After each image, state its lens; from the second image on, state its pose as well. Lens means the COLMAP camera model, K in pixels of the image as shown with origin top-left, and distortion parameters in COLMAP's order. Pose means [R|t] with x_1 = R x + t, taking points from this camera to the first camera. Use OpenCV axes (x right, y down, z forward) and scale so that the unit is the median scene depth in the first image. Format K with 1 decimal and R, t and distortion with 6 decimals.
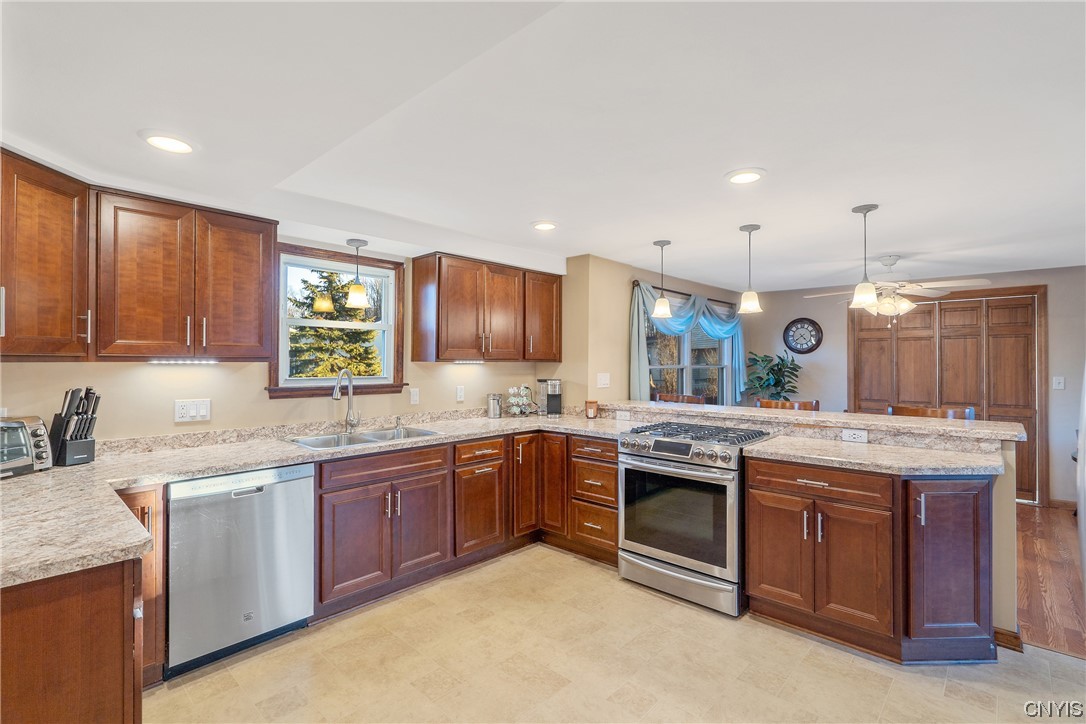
lens RADIAL K [[495.6, 0, 546.3], [0, 495.6, 362.4], [0, 0, 1]] dist [-0.007250, 0.001519]
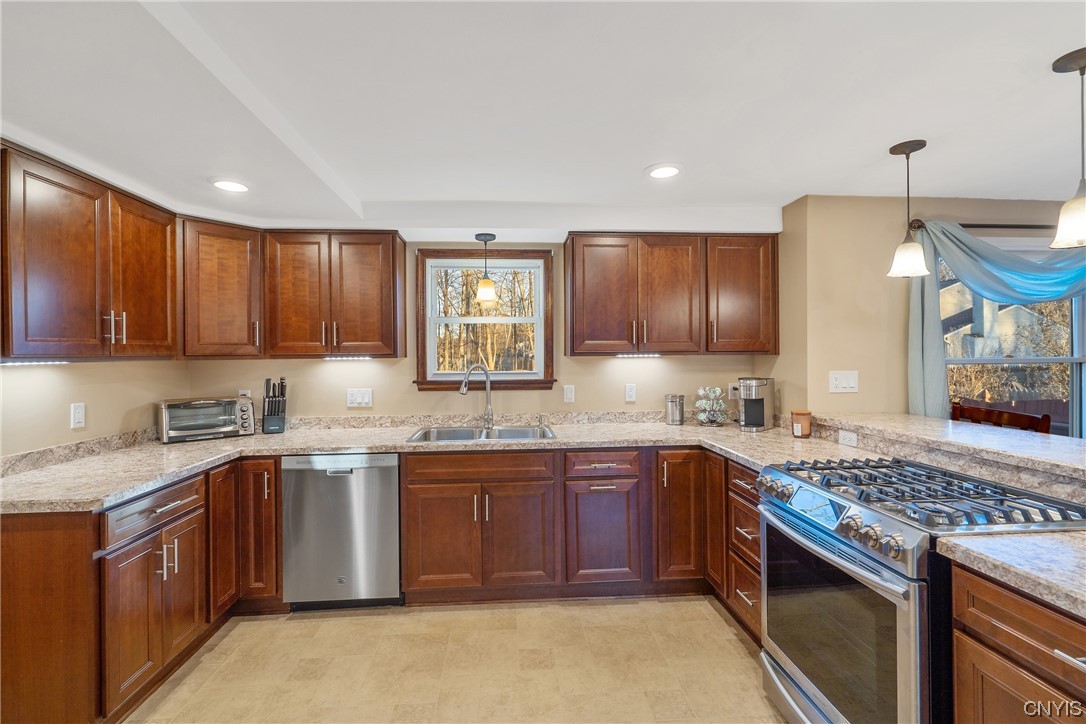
lens RADIAL K [[495.6, 0, 541.8], [0, 495.6, 357.9], [0, 0, 1]] dist [-0.007250, 0.001519]
pose [[0.733935, -0.004794, -0.679203, 0.379664], [0.009066, 0.999955, 0.002739, -0.001120], [0.679160, -0.008169, 0.733945, 0.347552]]
